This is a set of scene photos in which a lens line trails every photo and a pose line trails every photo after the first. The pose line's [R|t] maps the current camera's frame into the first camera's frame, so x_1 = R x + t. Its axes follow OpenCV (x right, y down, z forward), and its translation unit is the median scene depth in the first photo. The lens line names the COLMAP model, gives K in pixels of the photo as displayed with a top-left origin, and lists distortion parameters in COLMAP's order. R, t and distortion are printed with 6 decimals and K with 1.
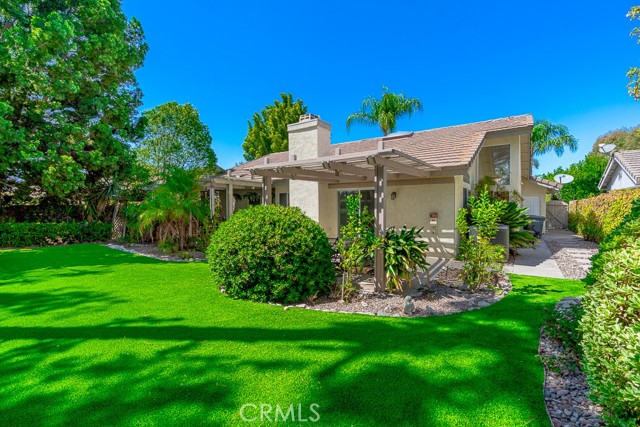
lens RADIAL K [[289.2, 0, 320.2], [0, 289.2, 213.8], [0, 0, 1]] dist [0.000249, 0.000050]
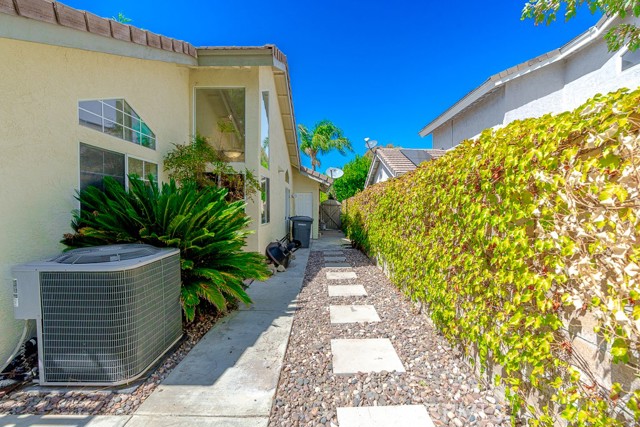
lens RADIAL K [[289.2, 0, 319.3], [0, 289.2, 212.9], [0, 0, 1]] dist [0.000249, 0.000050]
pose [[0.821116, -0.001955, 0.570757, 0.320946], [0.004555, 0.999985, -0.003129, -0.001495], [-0.570743, 0.005169, 0.821113, 0.330151]]
